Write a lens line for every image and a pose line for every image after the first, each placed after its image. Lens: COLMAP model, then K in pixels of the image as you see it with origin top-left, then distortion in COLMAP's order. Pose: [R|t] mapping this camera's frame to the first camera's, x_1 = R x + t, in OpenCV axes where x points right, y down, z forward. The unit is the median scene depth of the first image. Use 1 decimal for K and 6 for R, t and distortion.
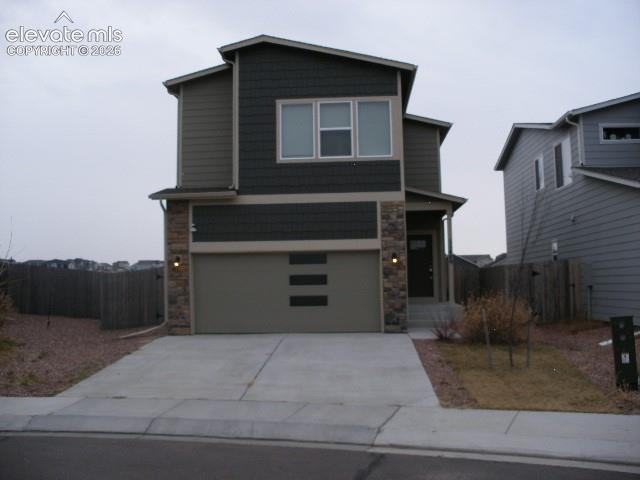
lens RADIAL K [[677.9, 0, 324.0], [0, 677.9, 238.3], [0, 0, 1]] dist [-0.119864, 0.000000]
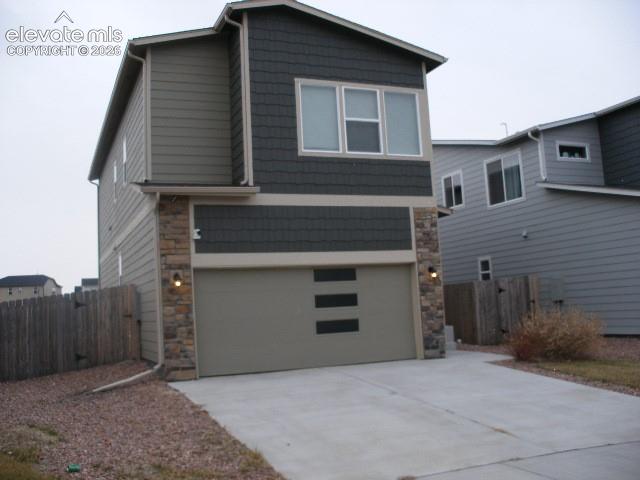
lens RADIAL K [[677.9, 0, 318.3], [0, 677.9, 239.5], [0, 0, 1]] dist [-0.119864, 0.000000]
pose [[0.898771, 0.013977, 0.438196, -0.399136], [0.006844, 0.998923, -0.045902, 0.025331], [-0.438365, 0.044254, 0.897707, 0.274251]]
